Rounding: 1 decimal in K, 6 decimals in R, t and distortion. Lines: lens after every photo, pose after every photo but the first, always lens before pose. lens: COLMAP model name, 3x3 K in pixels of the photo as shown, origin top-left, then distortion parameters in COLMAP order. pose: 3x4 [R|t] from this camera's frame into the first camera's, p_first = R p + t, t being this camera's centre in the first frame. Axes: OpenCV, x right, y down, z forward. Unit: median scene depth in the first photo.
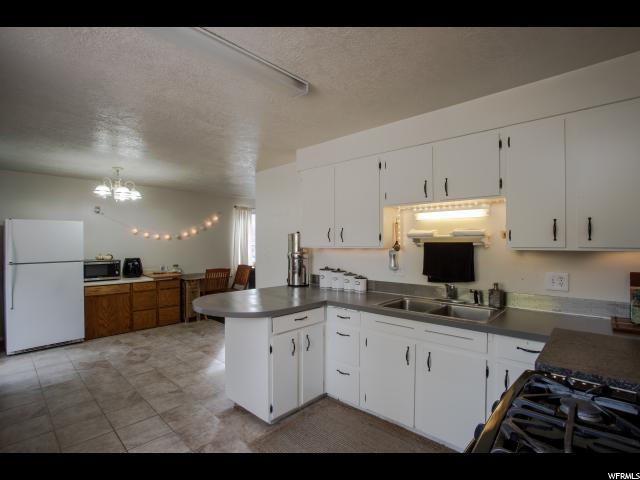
lens RADIAL K [[312.4, 0, 314.8], [0, 312.4, 241.4], [0, 0, 1]] dist [-0.055368, 0.014967]
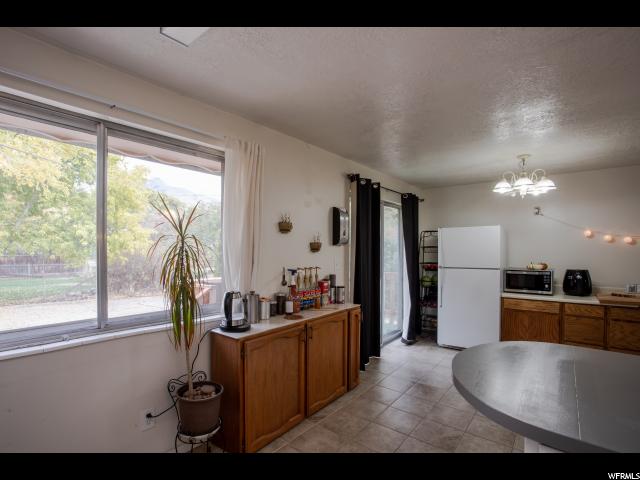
lens RADIAL K [[312.4, 0, 315.5], [0, 312.4, 251.0], [0, 0, 1]] dist [-0.055368, 0.014967]
pose [[0.070949, 0.006309, -0.997460, 0.107833], [0.001526, 0.999978, 0.006434, 0.003878], [0.997479, -0.001979, 0.070938, 0.362031]]
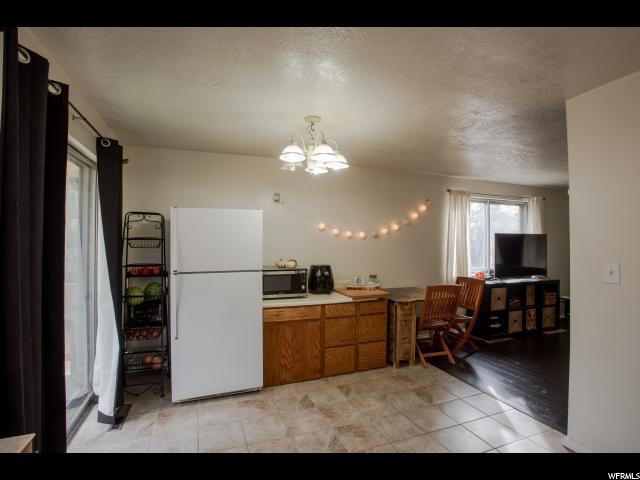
lens RADIAL K [[312.4, 0, 313.7], [0, 312.4, 239.0], [0, 0, 1]] dist [-0.055368, 0.014967]
pose [[0.895562, 0.000354, -0.444937, -0.340982], [-0.004885, 0.999947, -0.009037, 0.002181], [0.444910, 0.010267, 0.895516, 0.418921]]
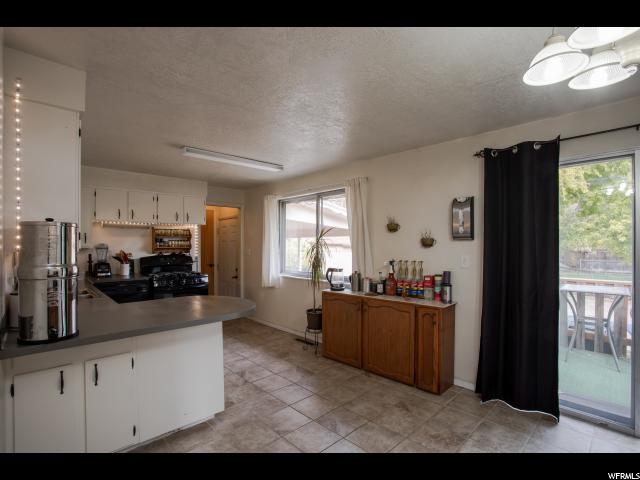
lens RADIAL K [[312.4, 0, 318.8], [0, 312.4, 244.1], [0, 0, 1]] dist [-0.055368, 0.014967]
pose [[-0.998620, 0.000628, 0.052517, -0.374737], [0.000283, 0.999978, -0.006581, 0.007149], [-0.052520, -0.006557, -0.998598, 1.147318]]
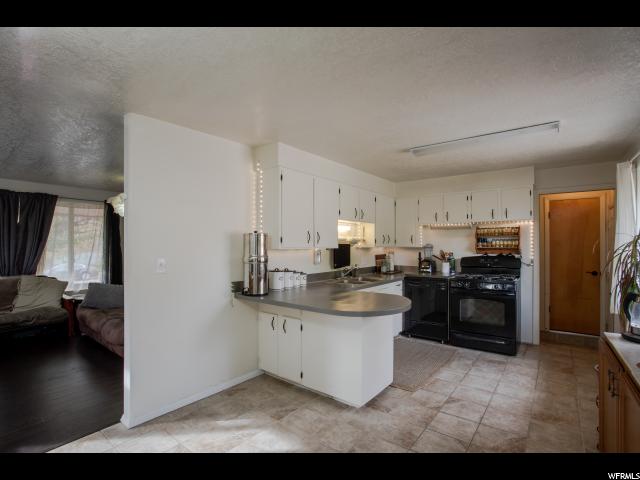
lens RADIAL K [[312.4, 0, 317.8], [0, 312.4, 241.6], [0, 0, 1]] dist [-0.055368, 0.014967]
pose [[-0.086995, 0.008488, 0.996173, -0.738190], [-0.005010, 0.999947, -0.008958, 0.003522], [-0.996196, -0.005770, -0.086948, 0.735492]]
